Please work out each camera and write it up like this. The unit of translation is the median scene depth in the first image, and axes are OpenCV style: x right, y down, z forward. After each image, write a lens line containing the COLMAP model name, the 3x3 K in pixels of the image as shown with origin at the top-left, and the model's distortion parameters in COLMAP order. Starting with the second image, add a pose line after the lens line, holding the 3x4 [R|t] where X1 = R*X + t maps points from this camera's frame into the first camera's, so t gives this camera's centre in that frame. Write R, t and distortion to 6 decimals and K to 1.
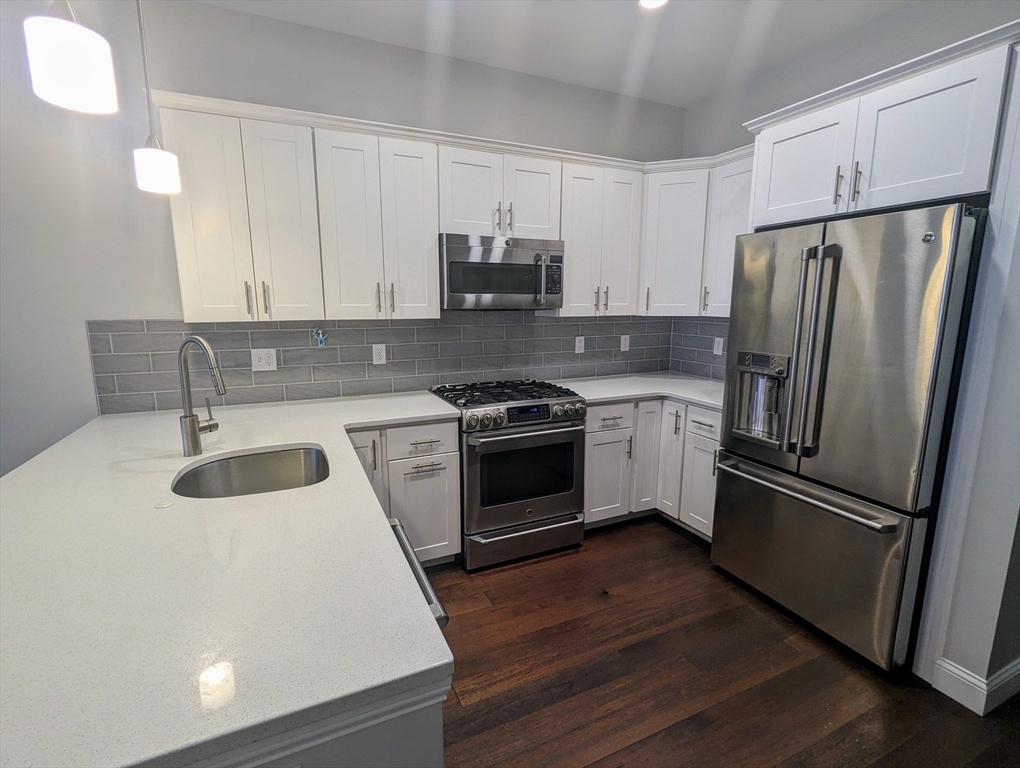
lens RADIAL K [[483.4, 0, 507.5], [0, 483.4, 384.1], [0, 0, 1]] dist [-0.002480, 0.000057]
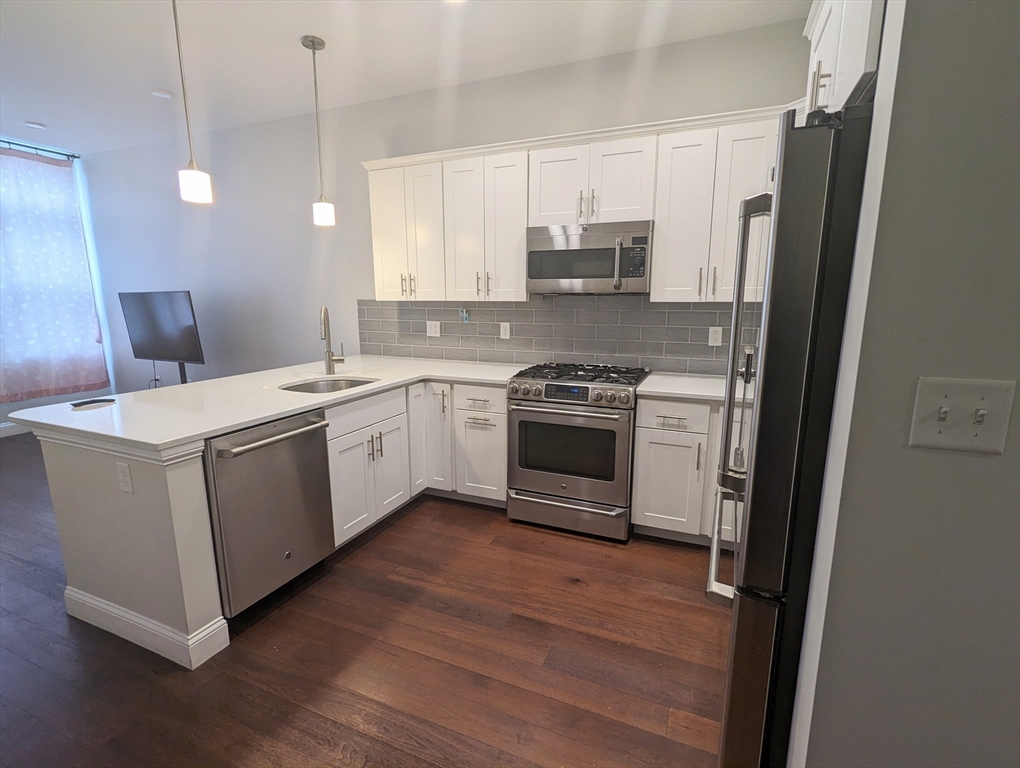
lens RADIAL K [[483.4, 0, 505.5], [0, 483.4, 383.8], [0, 0, 1]] dist [-0.002480, 0.000057]
pose [[0.663711, 0.134437, -0.735809, 0.701217], [-0.124689, 0.989837, 0.068379, -0.012948], [0.737523, 0.046363, 0.673728, 0.189758]]
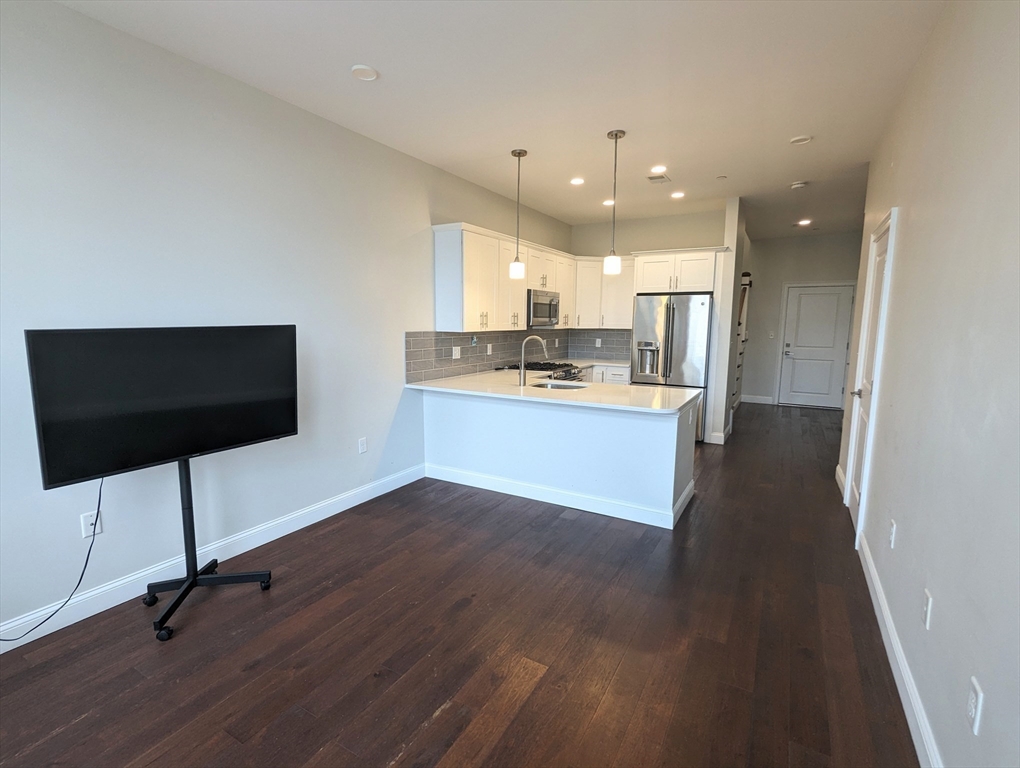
lens RADIAL K [[483.4, 0, 509.6], [0, 483.4, 384.7], [0, 0, 1]] dist [-0.002480, 0.000057]
pose [[0.819777, -0.071719, 0.568174, -1.361751], [0.093447, 0.995582, -0.009158, 0.104234], [-0.565007, 0.060602, 0.822858, -0.613297]]
